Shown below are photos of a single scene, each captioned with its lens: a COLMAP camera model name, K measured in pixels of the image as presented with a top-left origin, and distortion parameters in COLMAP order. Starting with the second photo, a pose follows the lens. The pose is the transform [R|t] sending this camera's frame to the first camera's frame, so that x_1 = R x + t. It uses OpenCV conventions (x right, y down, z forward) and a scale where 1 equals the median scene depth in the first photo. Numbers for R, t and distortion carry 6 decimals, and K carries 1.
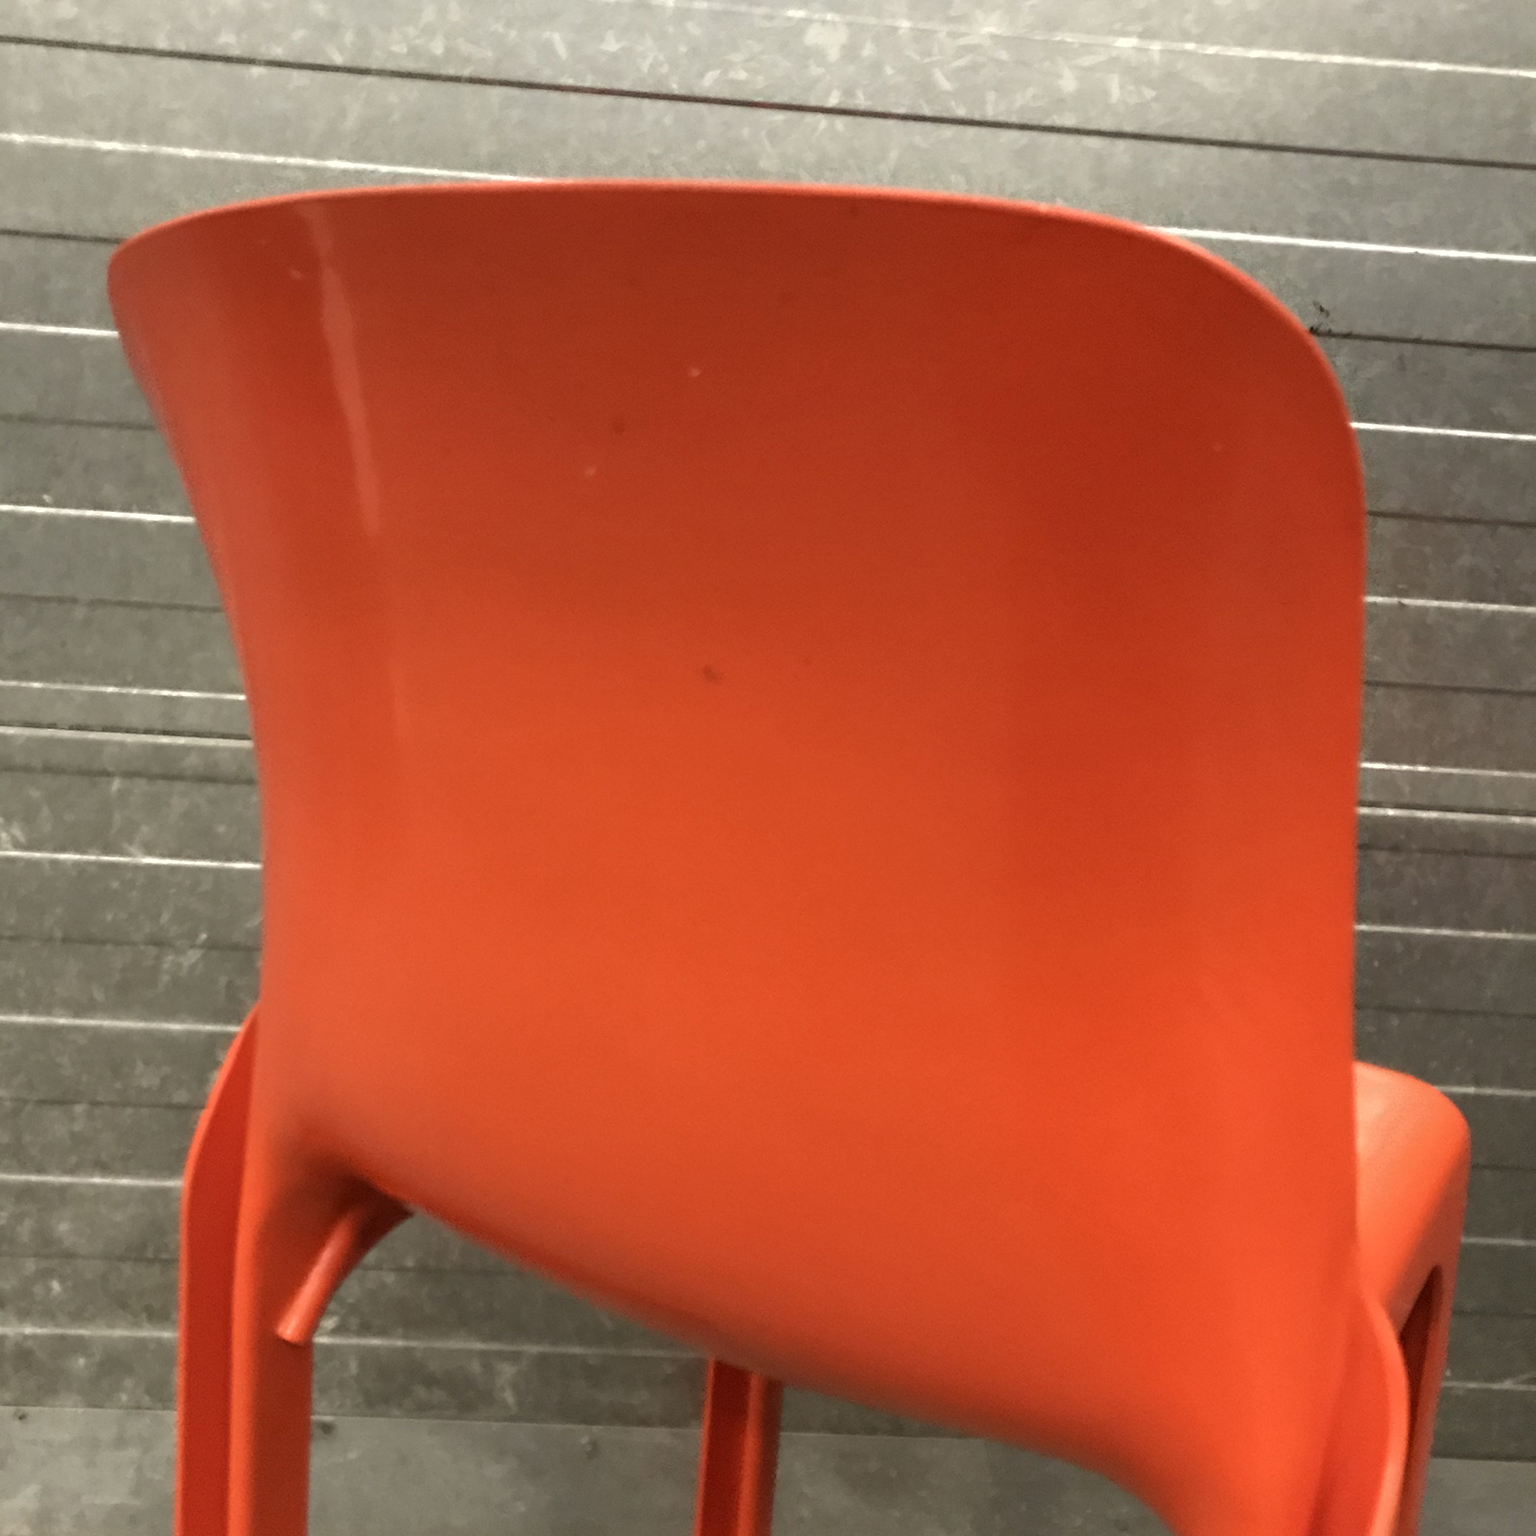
lens RADIAL K [[1644.5, 0, 770.2], [0, 1644.5, 728.4], [0, 0, 1]] dist [-0.000002, 0.000000]
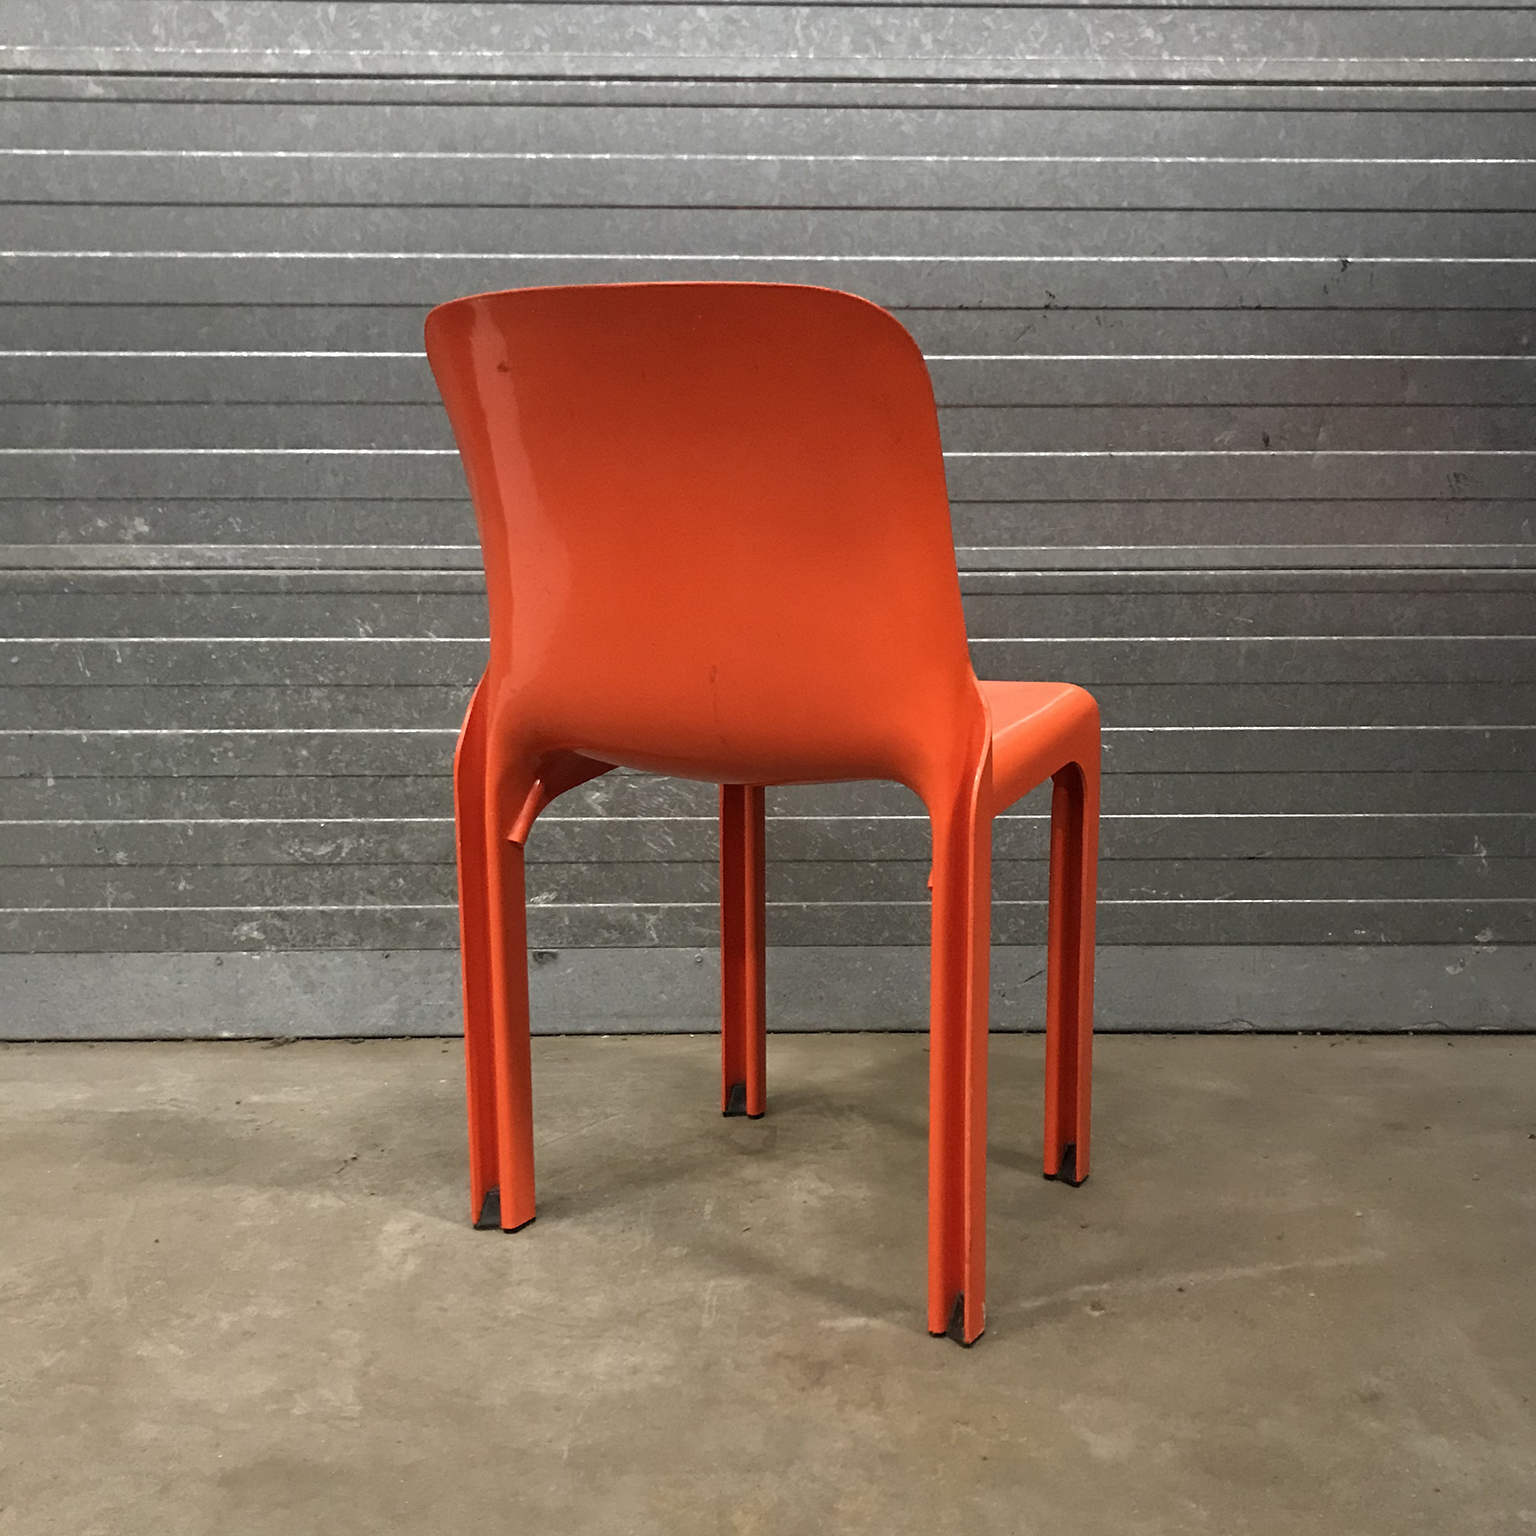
lens RADIAL K [[1765.5, 0, 861.5], [0, 1765.5, 795.9], [0, 0, 1]] dist [-0.000538, 0.000000]
pose [[0.997514, -0.063830, -0.029851, 0.147444], [0.064750, 0.997422, 0.030920, 0.228018], [0.027800, -0.032776, 0.999076, -0.991418]]
